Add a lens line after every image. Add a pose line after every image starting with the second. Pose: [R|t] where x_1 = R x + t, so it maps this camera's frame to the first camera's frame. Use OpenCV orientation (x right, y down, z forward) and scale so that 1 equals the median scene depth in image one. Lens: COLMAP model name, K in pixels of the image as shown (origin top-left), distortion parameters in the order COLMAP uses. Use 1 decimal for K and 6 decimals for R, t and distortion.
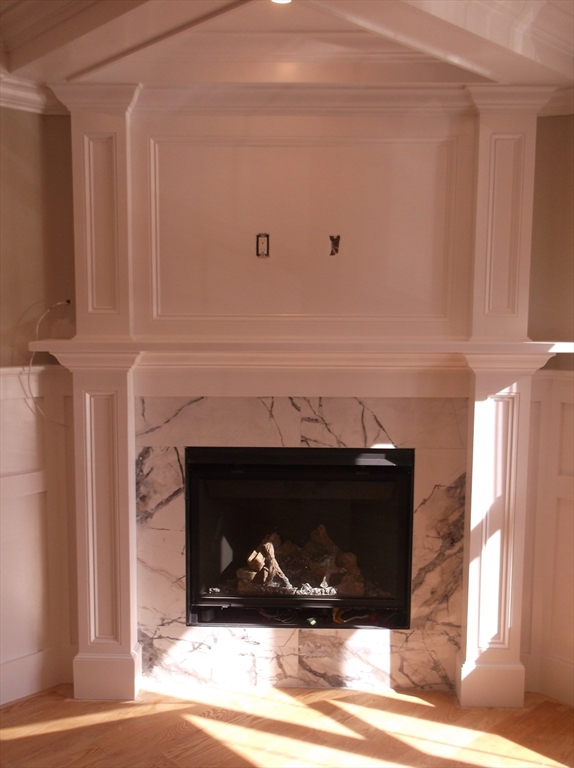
lens RADIAL K [[765.5, 0, 288.8], [0, 765.5, 391.2], [0, 0, 1]] dist [0.024514, -0.049222]
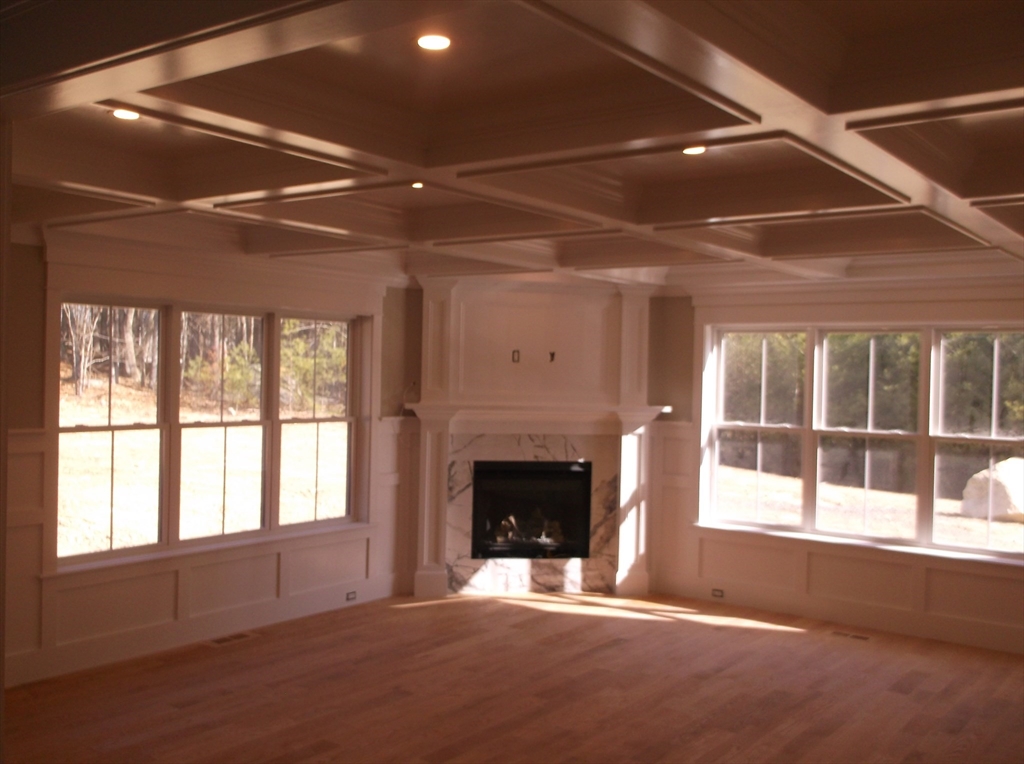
lens RADIAL K [[1020.7, 0, 512.0], [0, 1020.7, 382.0], [0, 0, 1]] dist [0.024514, -0.049222]
pose [[0.984306, 0.013789, 0.175930, -0.489441], [0.003508, 0.995217, -0.097630, 0.126175], [-0.176434, 0.096715, 0.979549, -1.505707]]
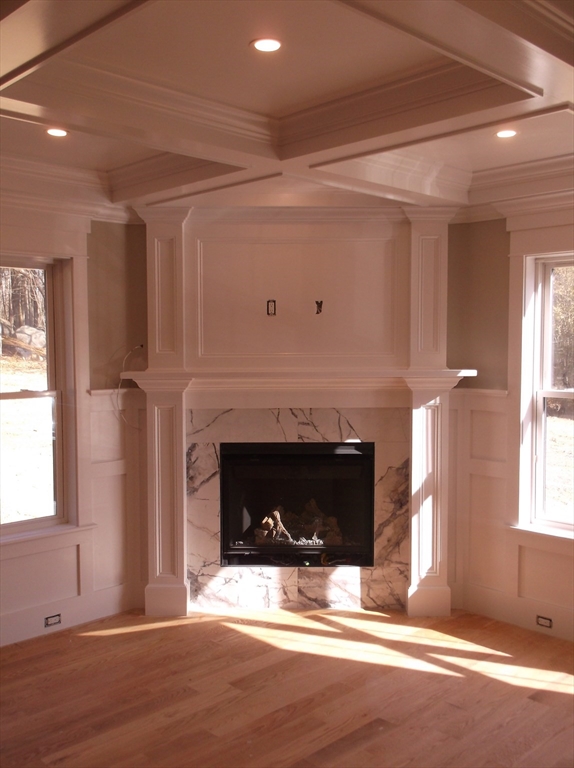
lens RADIAL K [[765.5, 0, 288.8], [0, 765.5, 391.2], [0, 0, 1]] dist [0.024514, -0.049222]
pose [[0.999877, -0.009676, 0.012358, -0.019414], [0.010247, 0.998841, -0.047026, 0.044123], [-0.011889, 0.047147, 0.998817, -0.488548]]
